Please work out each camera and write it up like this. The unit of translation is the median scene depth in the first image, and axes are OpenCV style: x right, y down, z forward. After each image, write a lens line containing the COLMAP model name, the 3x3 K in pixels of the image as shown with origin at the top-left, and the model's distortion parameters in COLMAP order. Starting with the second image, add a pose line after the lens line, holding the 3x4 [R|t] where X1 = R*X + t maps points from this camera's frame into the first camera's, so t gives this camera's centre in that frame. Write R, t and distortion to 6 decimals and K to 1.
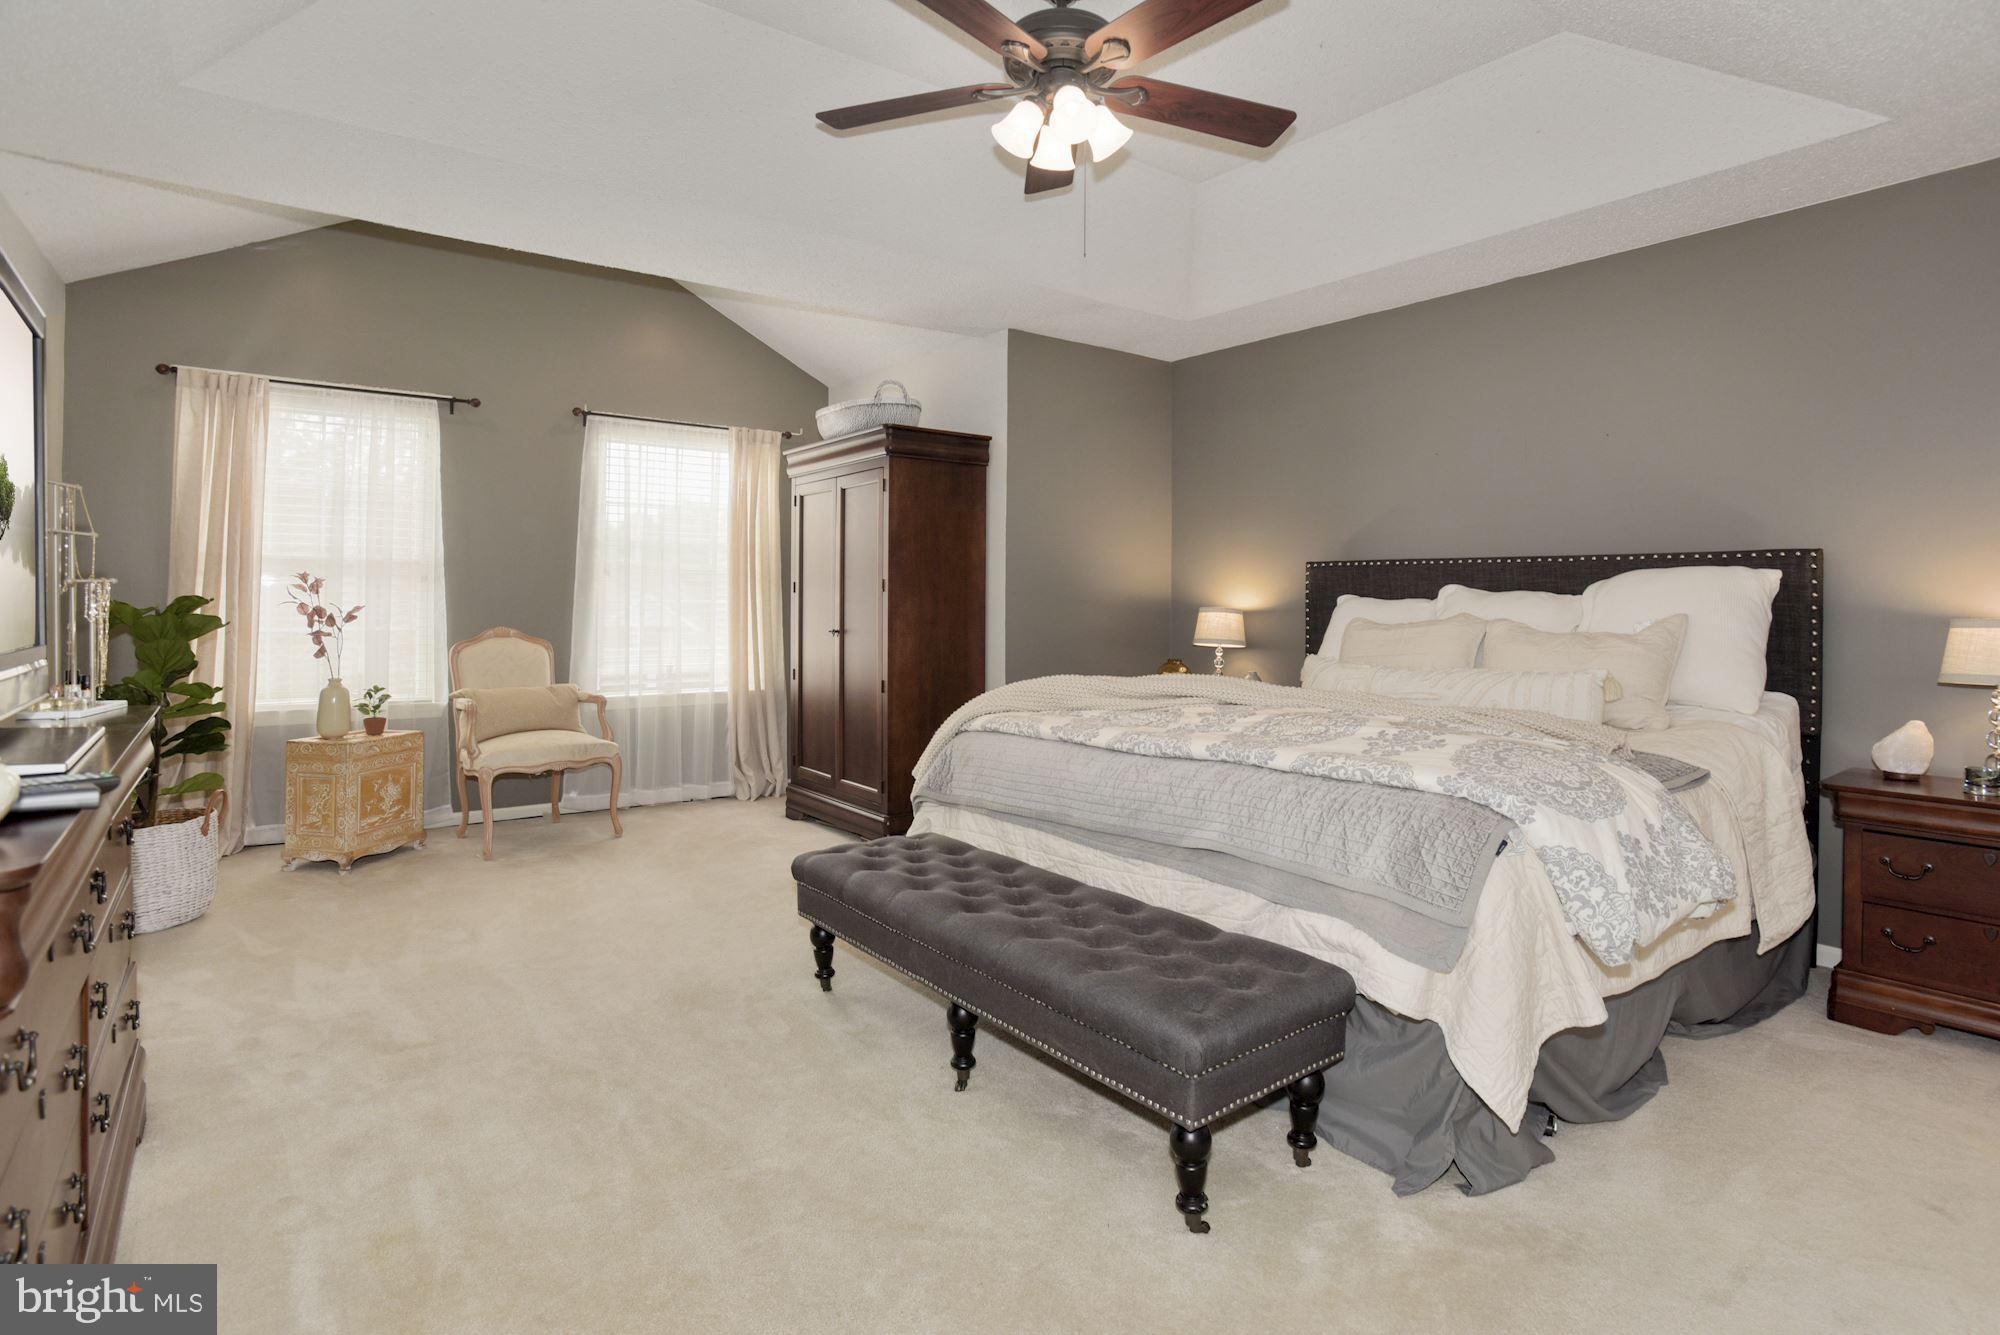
lens RADIAL K [[983.3, 0, 1001.6], [0, 983.3, 636.4], [0, 0, 1]] dist [-0.053274, 0.015272]
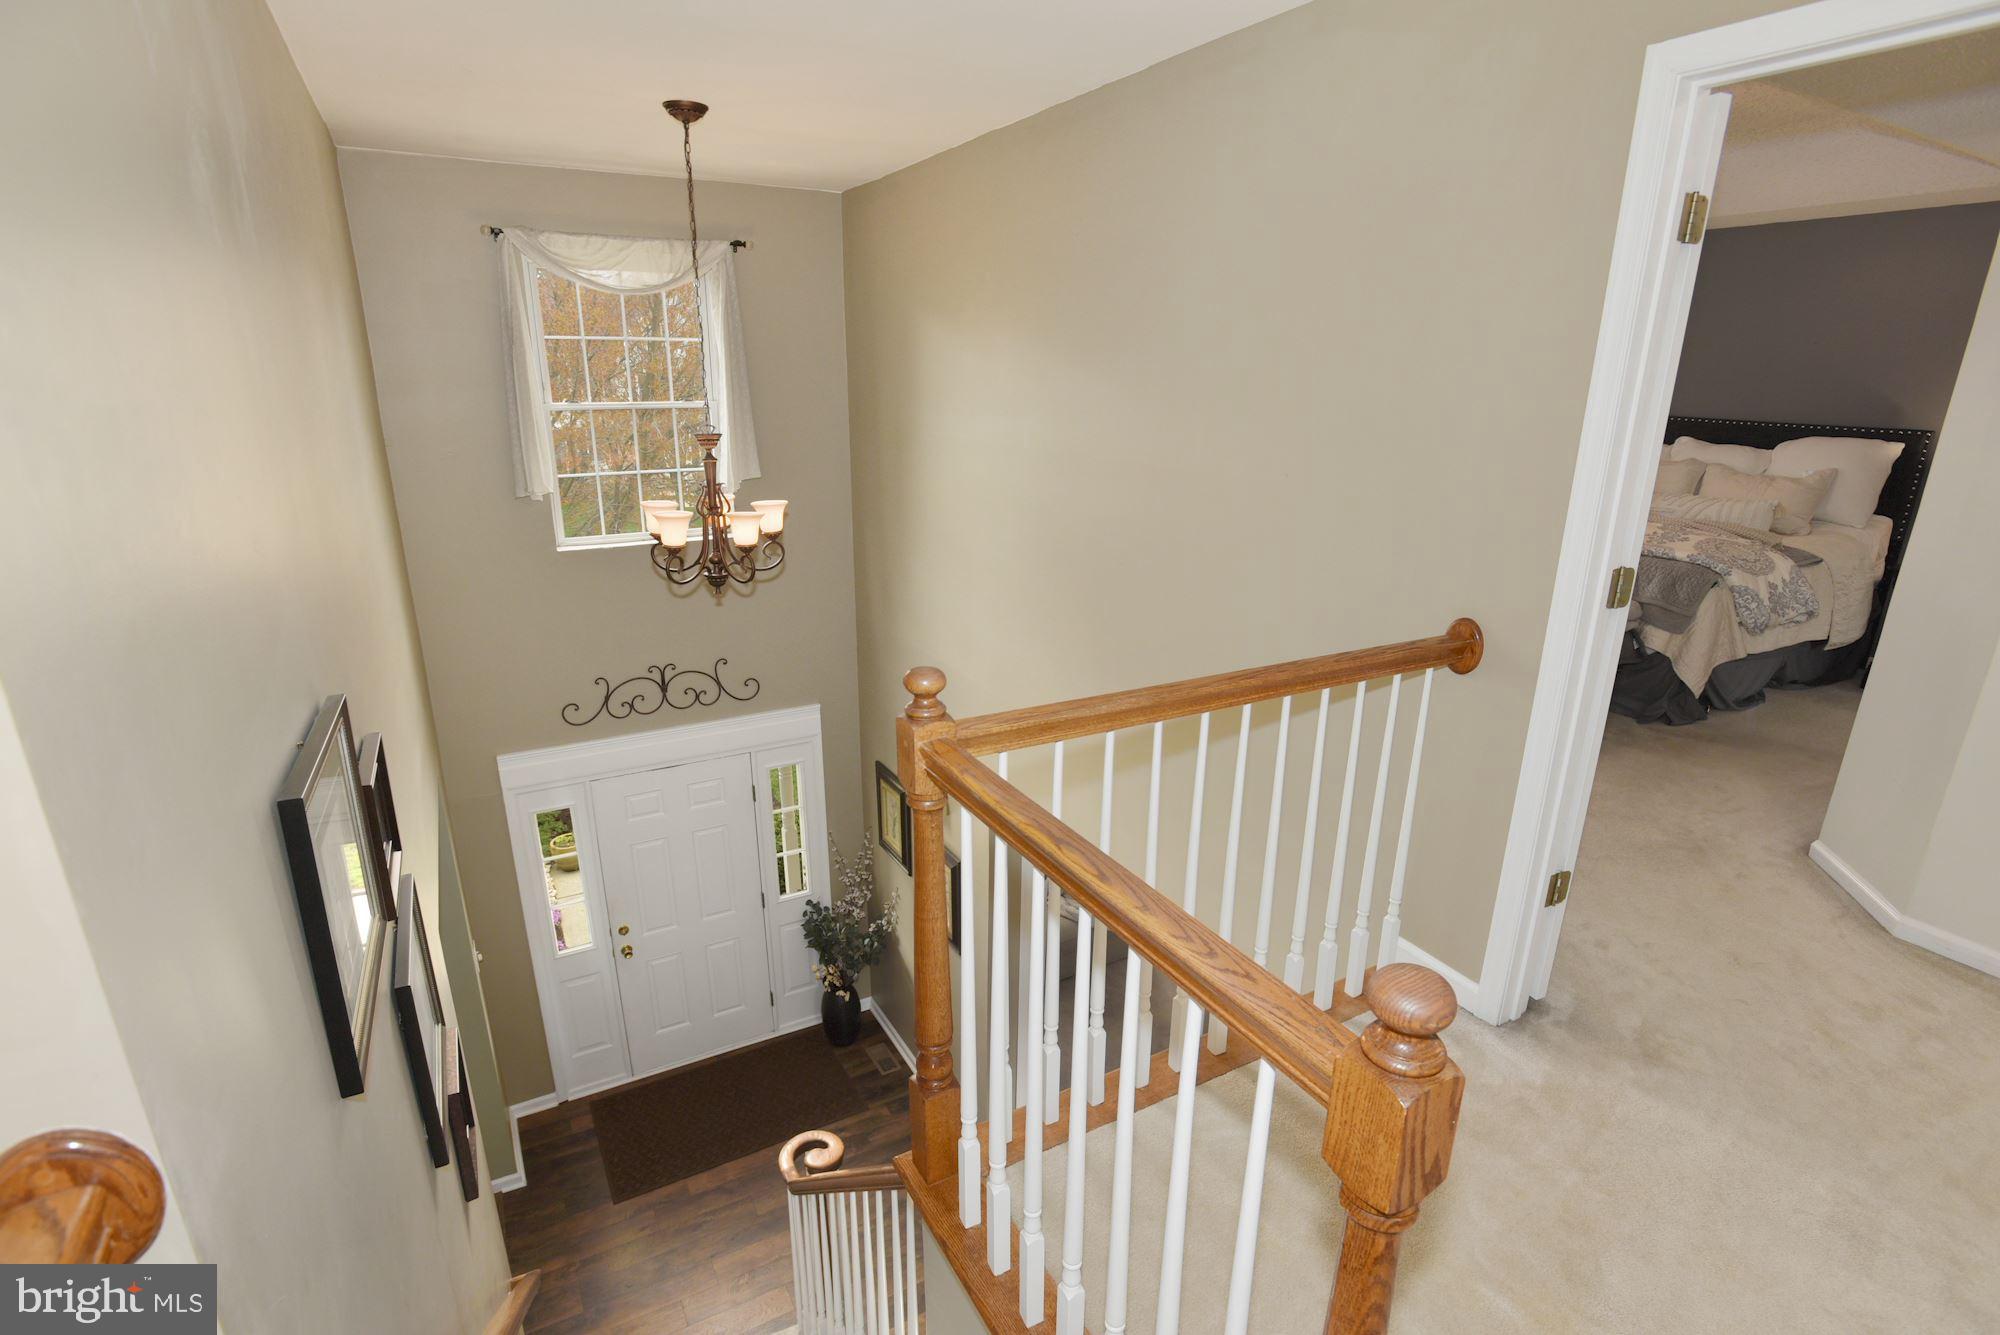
lens RADIAL K [[933.7, 0, 1050.1], [0, 933.7, 680.6], [0, 0, 1]] dist [-0.000395, -0.000303]
pose [[0.995939, 0.044580, -0.078214, -0.787984], [-0.020556, 0.958445, 0.284535, -0.150808], [0.087648, -0.281772, 0.955470, -1.201933]]
